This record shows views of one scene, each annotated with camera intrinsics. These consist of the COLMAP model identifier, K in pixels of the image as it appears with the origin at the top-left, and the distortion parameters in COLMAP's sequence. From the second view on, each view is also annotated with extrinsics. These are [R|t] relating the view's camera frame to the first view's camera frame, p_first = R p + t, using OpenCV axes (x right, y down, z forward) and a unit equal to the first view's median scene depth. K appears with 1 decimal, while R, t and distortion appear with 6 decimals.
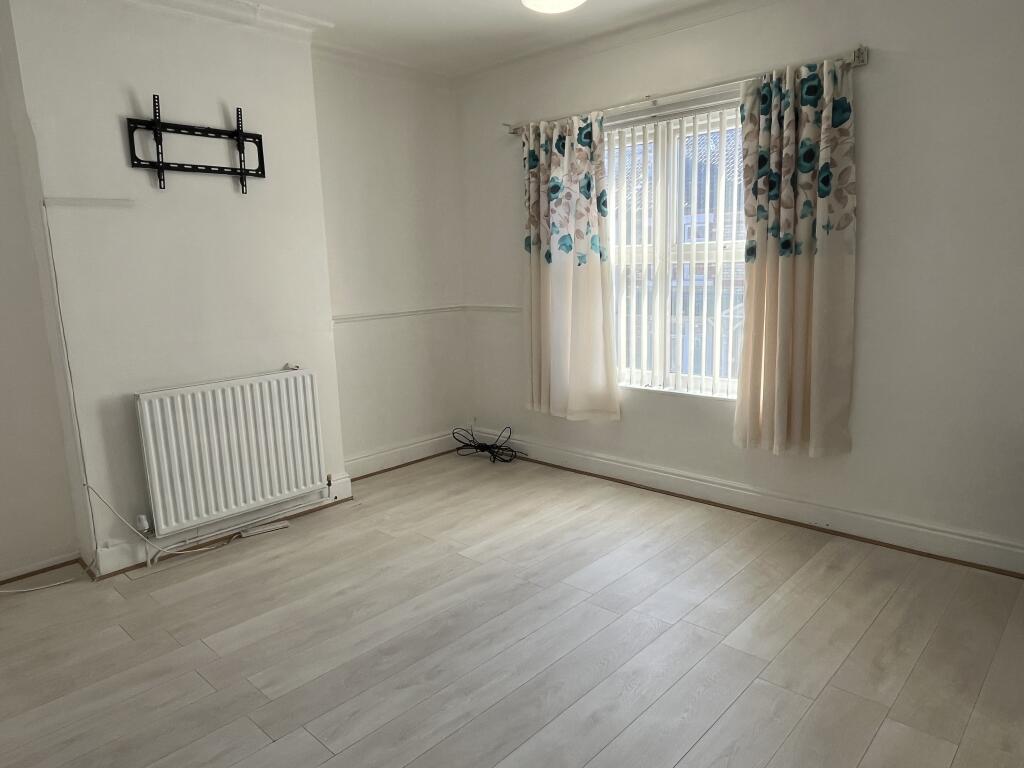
lens RADIAL K [[674.6, 0, 508.9], [0, 674.6, 385.4], [0, 0, 1]] dist [0.003092, -0.007980]
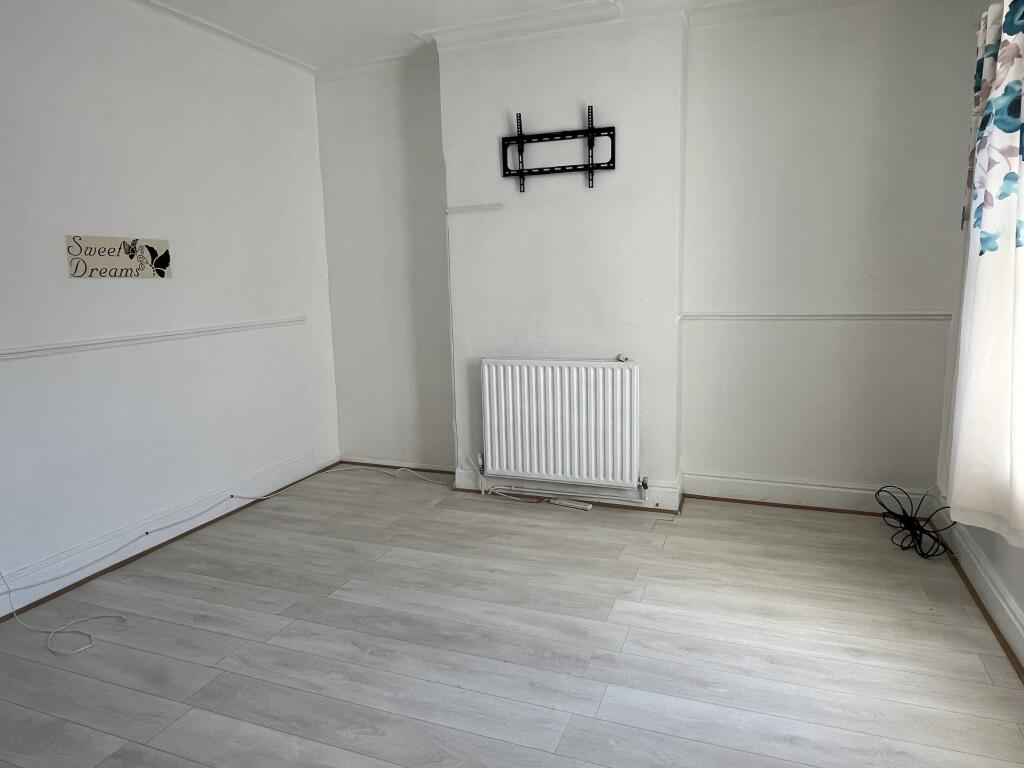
lens RADIAL K [[674.6, 0, 507.7], [0, 674.6, 384.2], [0, 0, 1]] dist [0.003092, -0.007980]
pose [[0.368192, 0.173325, -0.913451, 0.616323], [-0.153412, 0.980329, 0.124178, -0.102087], [0.917006, 0.094413, 0.387539, 0.542005]]
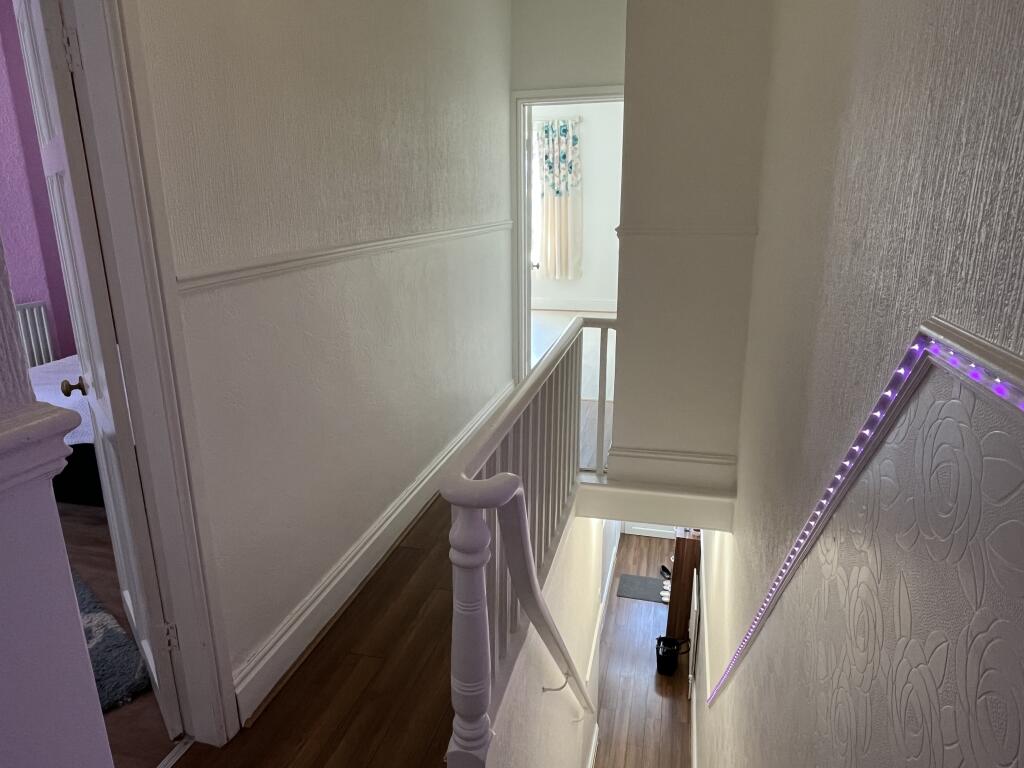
lens RADIAL K [[674.6, 0, 510.4], [0, 674.6, 384.8], [0, 0, 1]] dist [0.003092, -0.007980]
pose [[0.875250, -0.110972, 0.470768, -0.527194], [0.070784, 0.992233, 0.102294, 0.122212], [-0.478463, -0.056210, 0.876307, -0.606286]]
